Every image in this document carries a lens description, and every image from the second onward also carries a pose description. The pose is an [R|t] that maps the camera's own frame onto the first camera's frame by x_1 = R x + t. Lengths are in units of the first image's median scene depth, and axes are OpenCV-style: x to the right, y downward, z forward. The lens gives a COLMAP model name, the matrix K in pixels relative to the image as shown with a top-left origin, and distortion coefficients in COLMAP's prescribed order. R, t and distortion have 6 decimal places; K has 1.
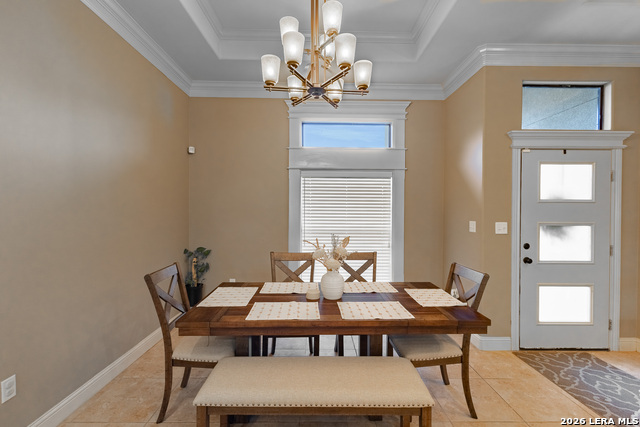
lens RADIAL K [[289.5, 0, 320.5], [0, 289.5, 212.2], [0, 0, 1]] dist [0.002841, -0.000372]
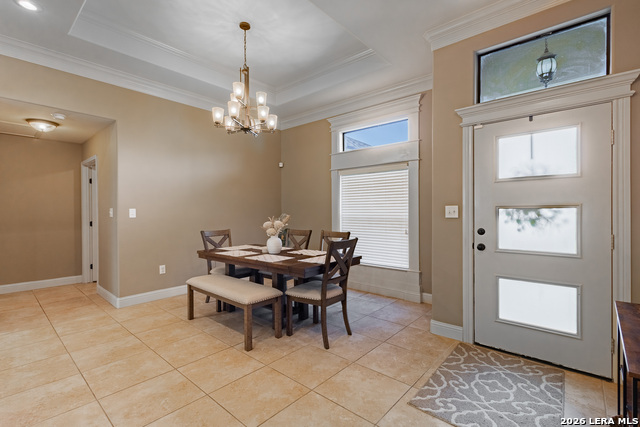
lens RADIAL K [[287.7, 0, 322.3], [0, 287.7, 214.0], [0, 0, 1]] dist [-0.009135, 0.000349]
pose [[0.746784, -0.003268, -0.665059, 0.937320], [0.003453, 0.999994, -0.001037, 0.061647], [0.665058, -0.001522, 0.746790, 0.001051]]
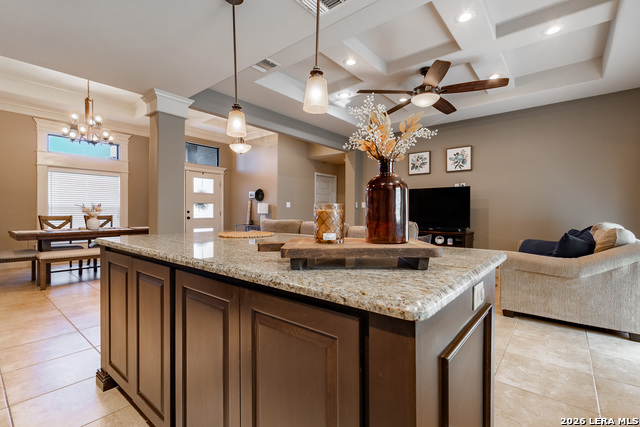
lens RADIAL K [[292.9, 0, 319.3], [0, 292.9, 213.2], [0, 0, 1]] dist [0.002189, 0.000461]
pose [[0.644176, -0.007133, 0.764844, -0.424111], [0.004033, 0.999974, 0.005929, 0.117891], [-0.764867, -0.000735, 0.644188, -1.349290]]
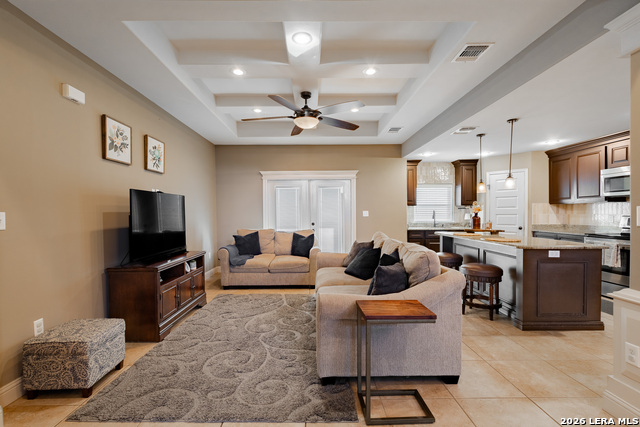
lens RADIAL K [[291.6, 0, 316.7], [0, 291.6, 218.4], [0, 0, 1]] dist [0.012663, 0.000161]
pose [[-0.999983, -0.000248, -0.005899, 0.793218], [-0.000394, 0.999692, 0.024800, 0.049245], [0.005891, 0.024802, -0.999675, 0.475484]]
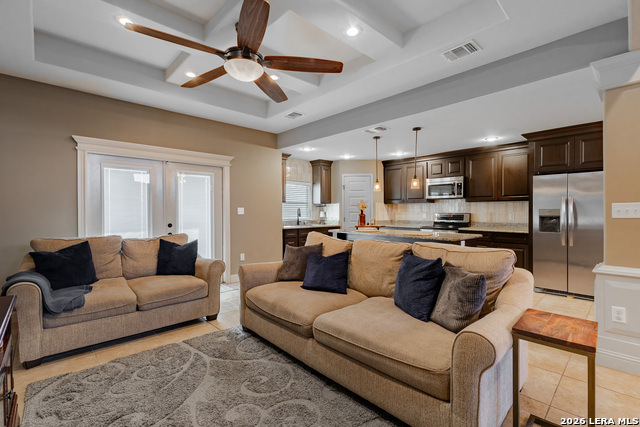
lens RADIAL K [[292.6, 0, 315.9], [0, 292.6, 212.1], [0, 0, 1]] dist [0.004912, 0.000038]
pose [[-0.738328, -0.002716, -0.674436, 1.273847], [-0.006888, 0.999970, 0.003514, 0.066018], [0.674406, 0.007240, -0.738325, -0.071490]]
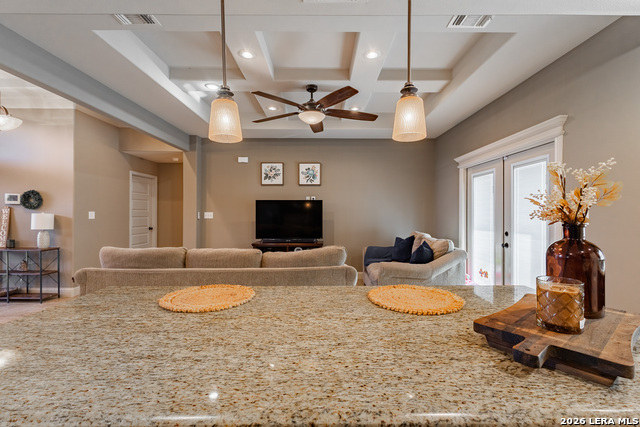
lens RADIAL K [[294.7, 0, 325.4], [0, 294.7, 212.9], [0, 0, 1]] dist [0.002271, 0.000024]
pose [[-0.005130, -0.006049, 0.999969, -0.437559], [0.003836, 0.999974, 0.006069, 0.045634], [-0.999979, 0.003867, -0.005107, -0.936877]]
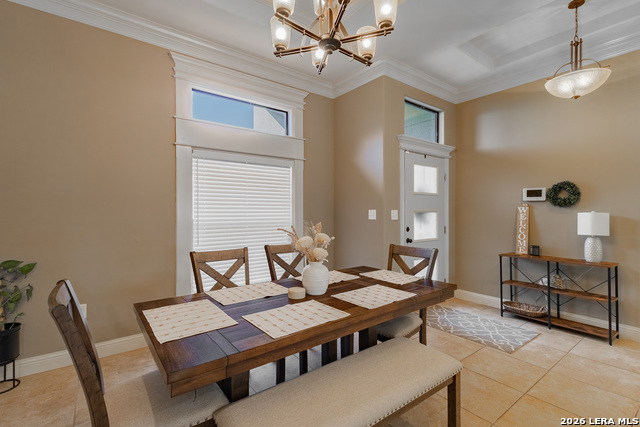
lens RADIAL K [[292.6, 0, 315.9], [0, 292.6, 212.1], [0, 0, 1]] dist [0.004912, 0.000038]
pose [[0.808475, -0.007915, 0.588478, -0.346113], [0.010054, 0.999949, -0.000364, 0.040759], [-0.588445, 0.006211, 0.808513, 0.217061]]
